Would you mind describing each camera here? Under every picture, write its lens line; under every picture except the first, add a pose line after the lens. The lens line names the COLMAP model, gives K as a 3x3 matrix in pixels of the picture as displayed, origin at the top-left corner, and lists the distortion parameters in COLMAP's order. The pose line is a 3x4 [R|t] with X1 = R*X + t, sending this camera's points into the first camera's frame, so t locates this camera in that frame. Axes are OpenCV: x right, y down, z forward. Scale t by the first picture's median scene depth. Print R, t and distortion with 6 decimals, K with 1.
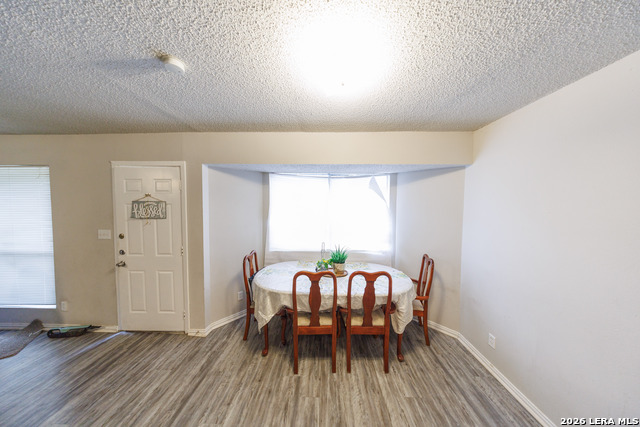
lens RADIAL K [[187.6, 0, 319.6], [0, 187.6, 212.2], [0, 0, 1]] dist [0.000427, -0.000041]
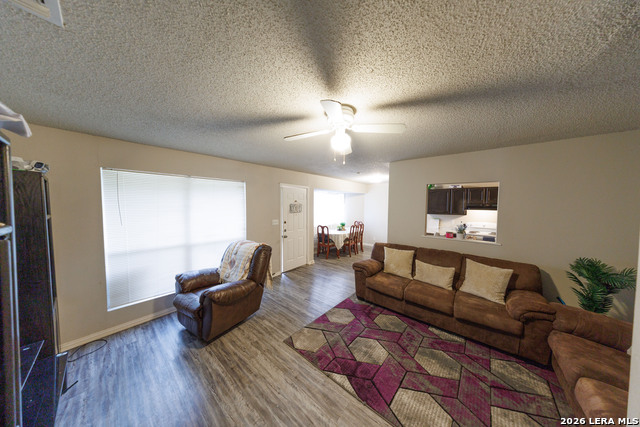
lens RADIAL K [[187.6, 0, 319.6], [0, 187.6, 212.2], [0, 0, 1]] dist [0.000427, -0.000041]
pose [[0.627452, -0.036904, 0.777780, -2.330282], [0.028459, 0.999296, 0.024456, -0.012218], [-0.778135, 0.006790, 0.628060, -0.491995]]
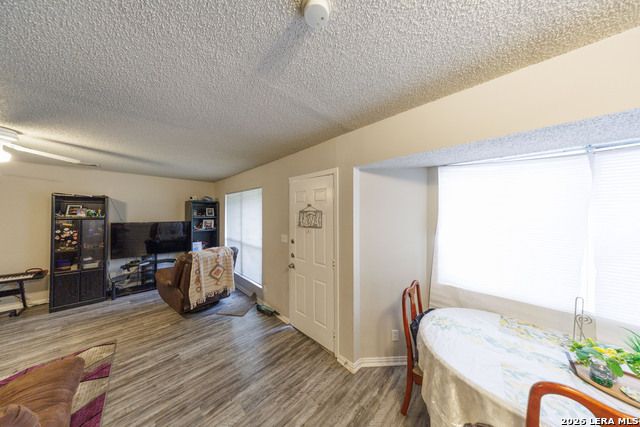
lens RADIAL K [[187.6, 0, 319.6], [0, 187.6, 212.2], [0, 0, 1]] dist [0.000427, -0.000041]
pose [[0.731427, -0.007837, -0.681875, -0.148598], [-0.021559, 0.999168, -0.034609, -0.015310], [0.681579, 0.040015, 0.730650, 0.264081]]
